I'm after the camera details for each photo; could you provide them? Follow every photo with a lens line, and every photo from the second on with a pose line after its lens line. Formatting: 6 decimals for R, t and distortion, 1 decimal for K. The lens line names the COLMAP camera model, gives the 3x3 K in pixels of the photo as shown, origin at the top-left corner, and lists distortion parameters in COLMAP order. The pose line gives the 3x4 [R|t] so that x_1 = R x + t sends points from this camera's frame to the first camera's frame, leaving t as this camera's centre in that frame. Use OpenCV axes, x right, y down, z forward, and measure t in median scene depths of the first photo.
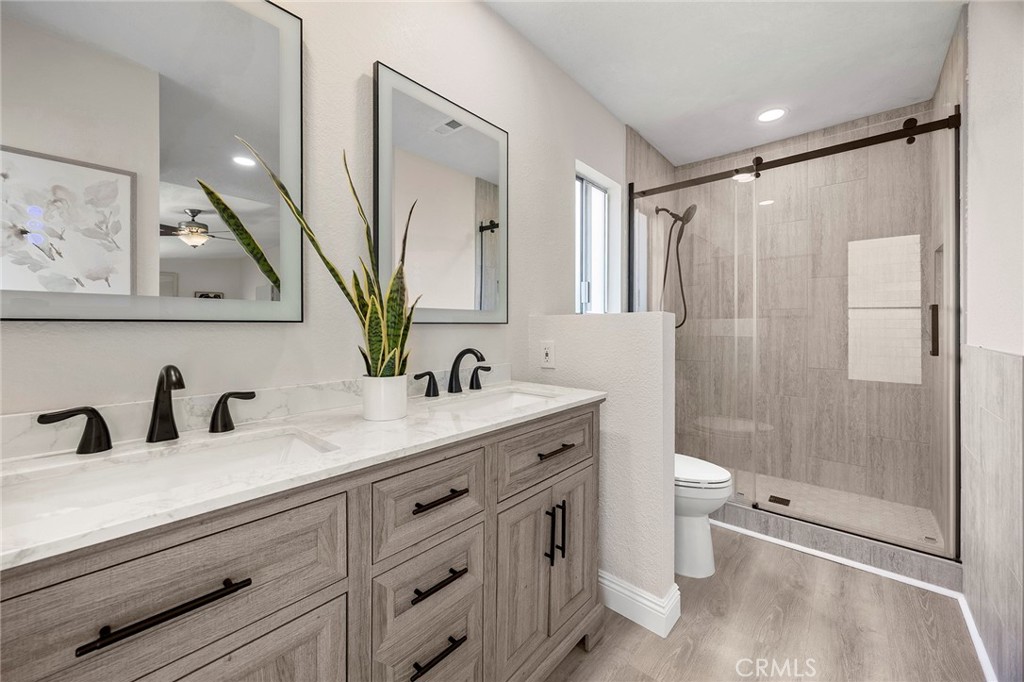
lens RADIAL K [[391.0, 0, 510.3], [0, 391.0, 333.4], [0, 0, 1]] dist [-0.002331, -0.000361]
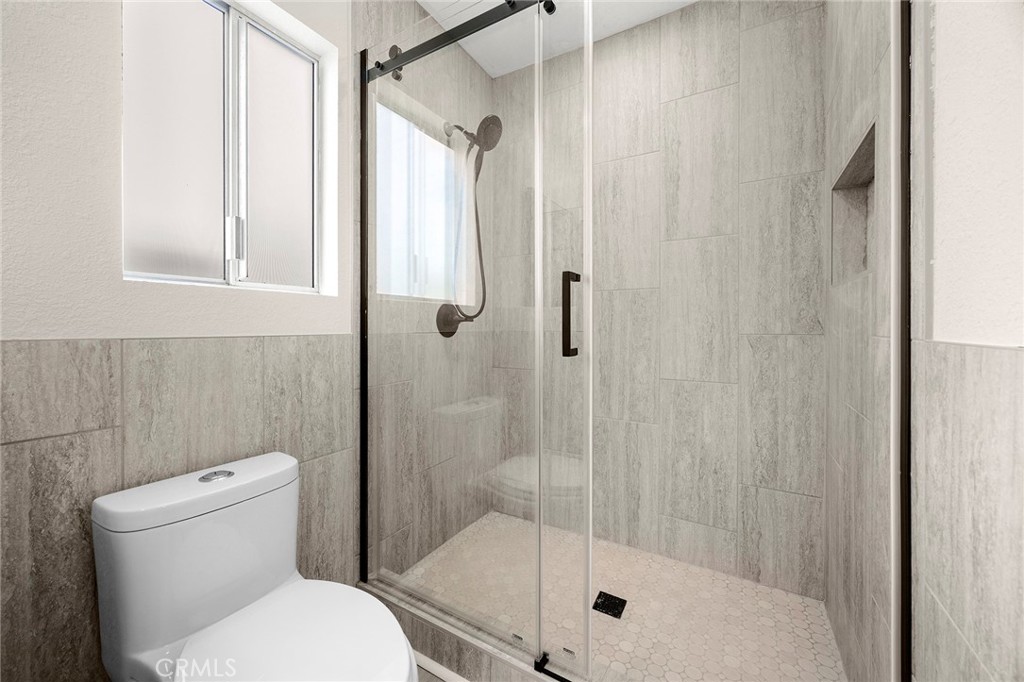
lens RADIAL K [[391.0, 0, 513.0], [0, 391.0, 335.3], [0, 0, 1]] dist [-0.002331, -0.000361]
pose [[0.981182, -0.004296, 0.193036, 0.396768], [0.003090, 0.999974, 0.006553, 0.010717], [-0.193059, -0.005833, 0.981170, 0.409474]]
